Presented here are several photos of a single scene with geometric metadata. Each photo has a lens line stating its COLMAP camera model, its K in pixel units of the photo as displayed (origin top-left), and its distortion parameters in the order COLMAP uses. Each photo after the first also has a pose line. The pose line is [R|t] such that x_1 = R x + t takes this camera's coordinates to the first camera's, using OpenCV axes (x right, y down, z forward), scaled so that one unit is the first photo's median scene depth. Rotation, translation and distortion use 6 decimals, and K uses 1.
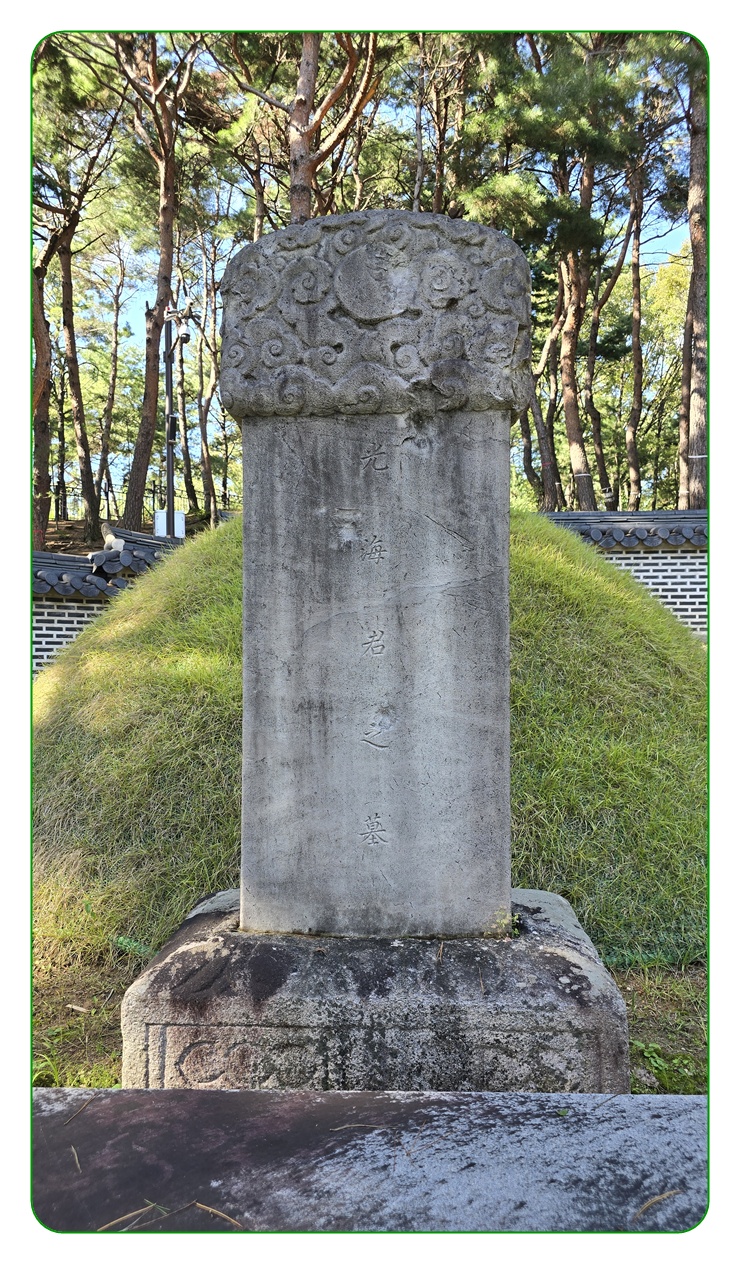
lens RADIAL K [[809.7, 0, 369.3], [0, 809.7, 634.3], [0, 0, 1]] dist [0.031459, -0.002632]
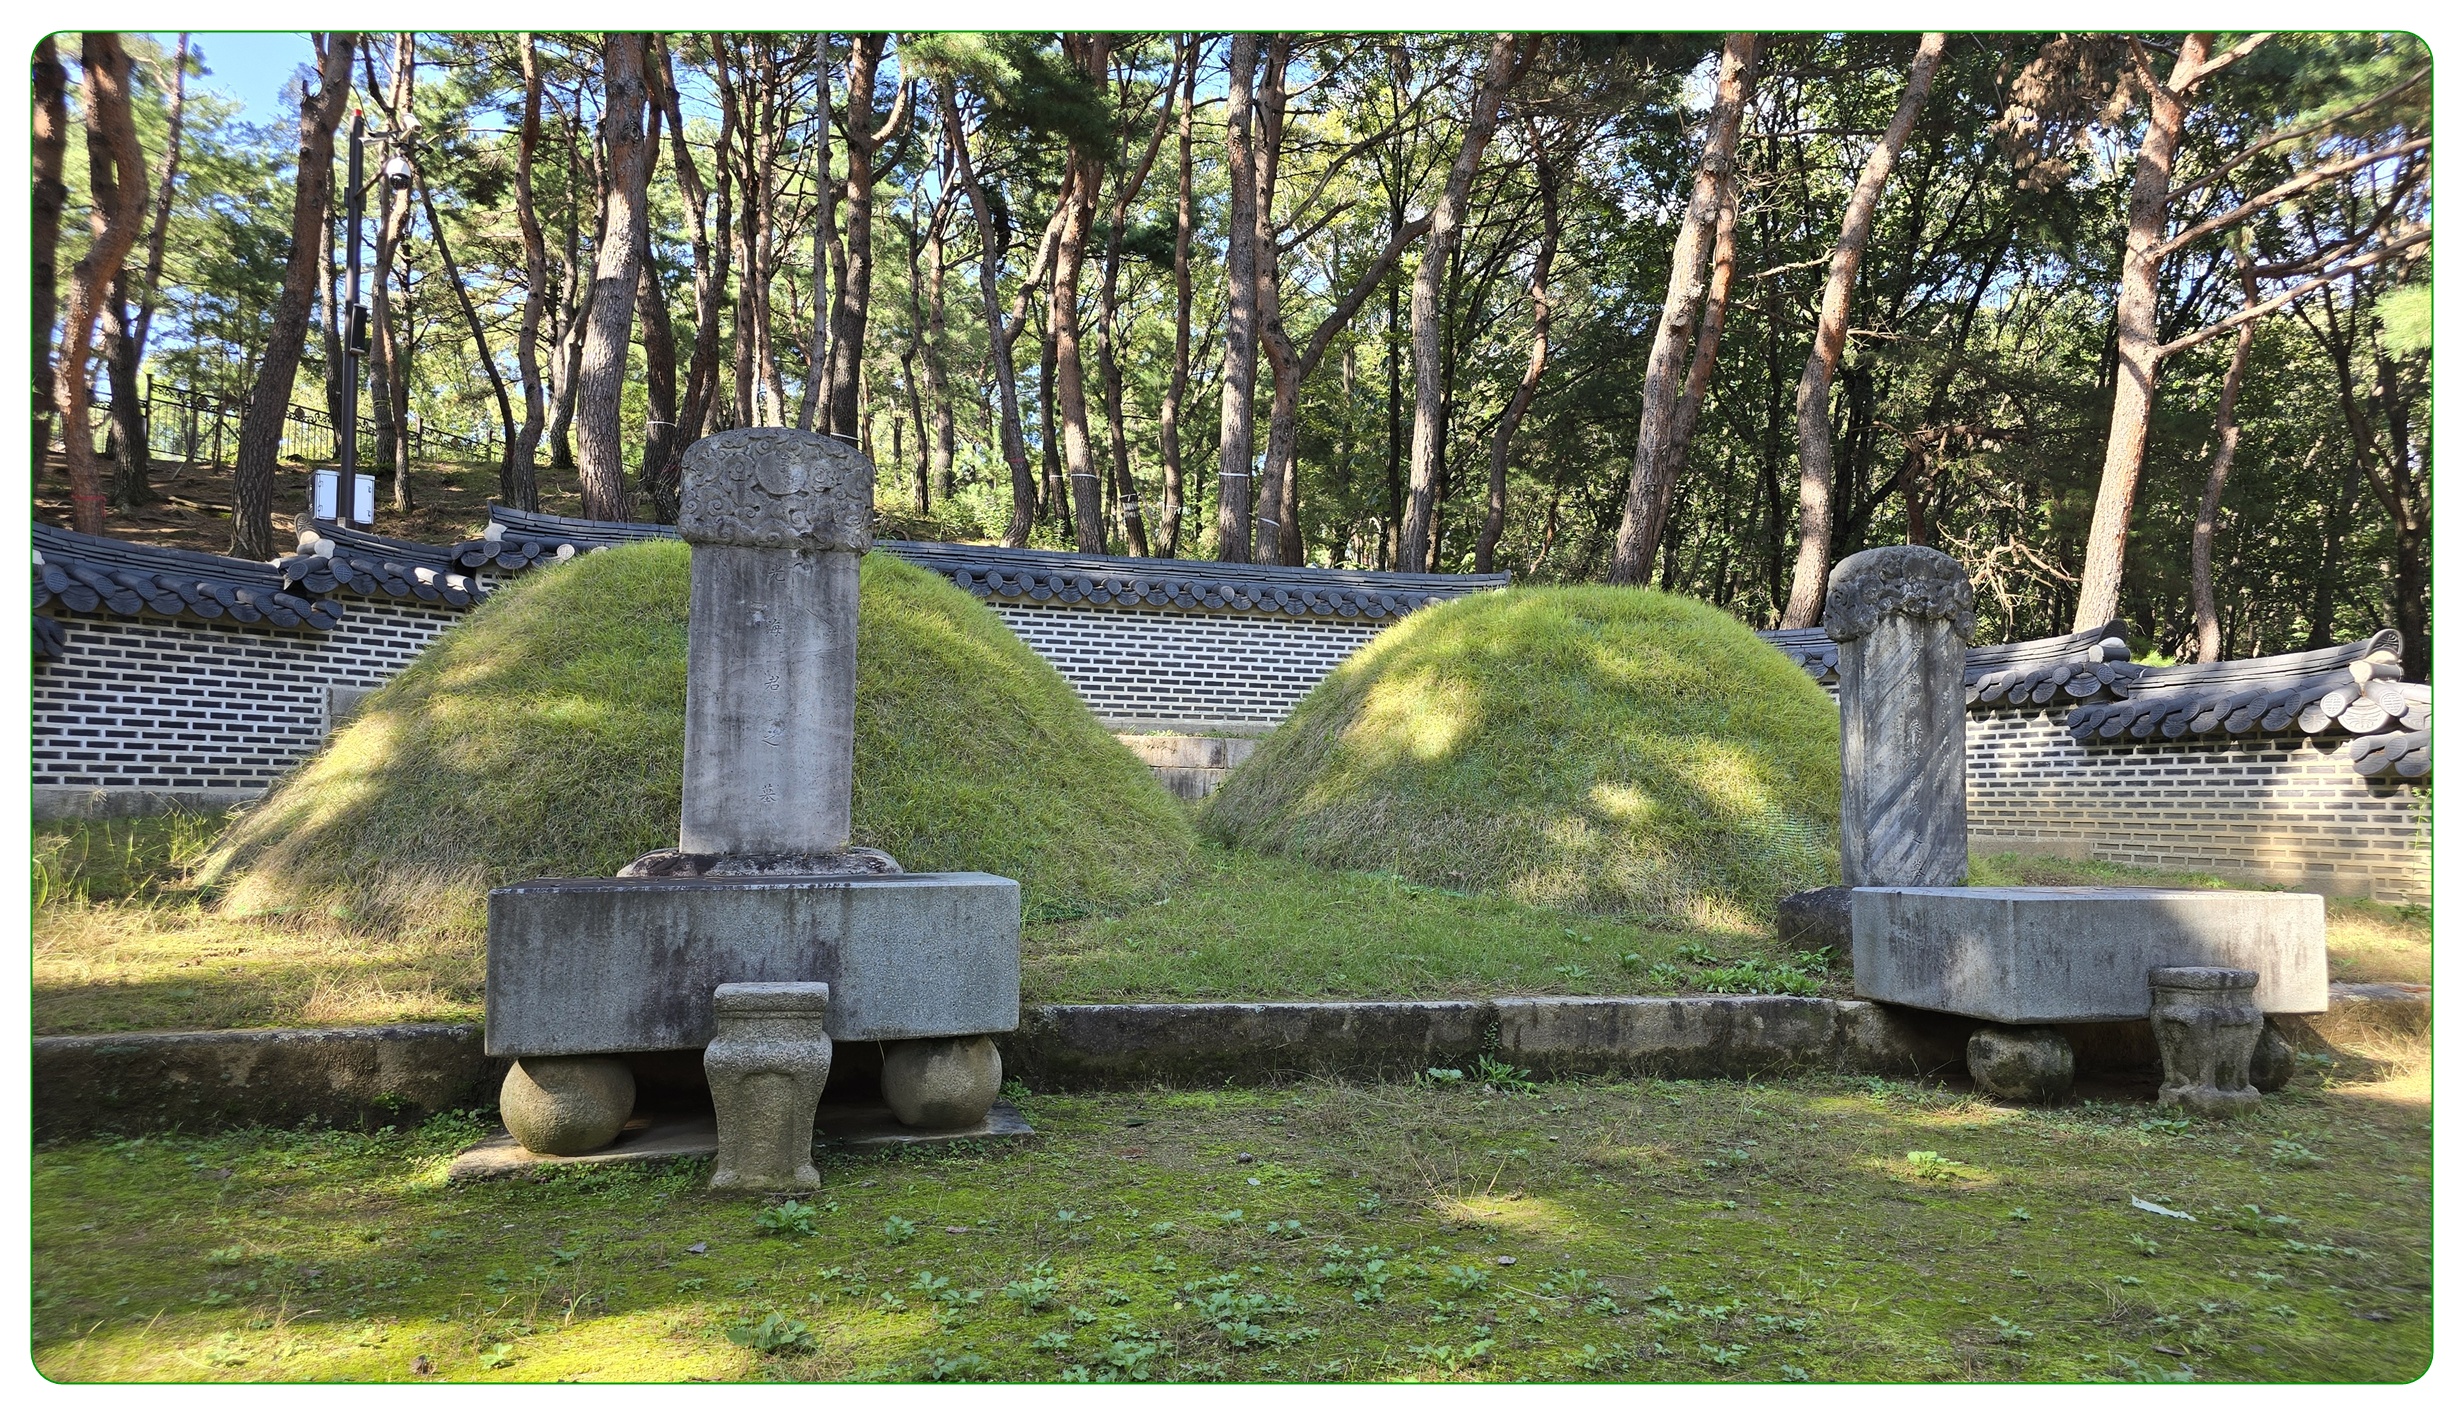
lens RADIAL K [[1722.0, 0, 1265.3], [0, 1722.0, 753.1], [0, 0, 1]] dist [0.033424, -0.008841]
pose [[0.948440, 0.035626, 0.314948, -0.032014], [-0.037880, 0.999282, 0.001035, 0.024678], [-0.314685, -0.012912, 0.949108, -0.593546]]
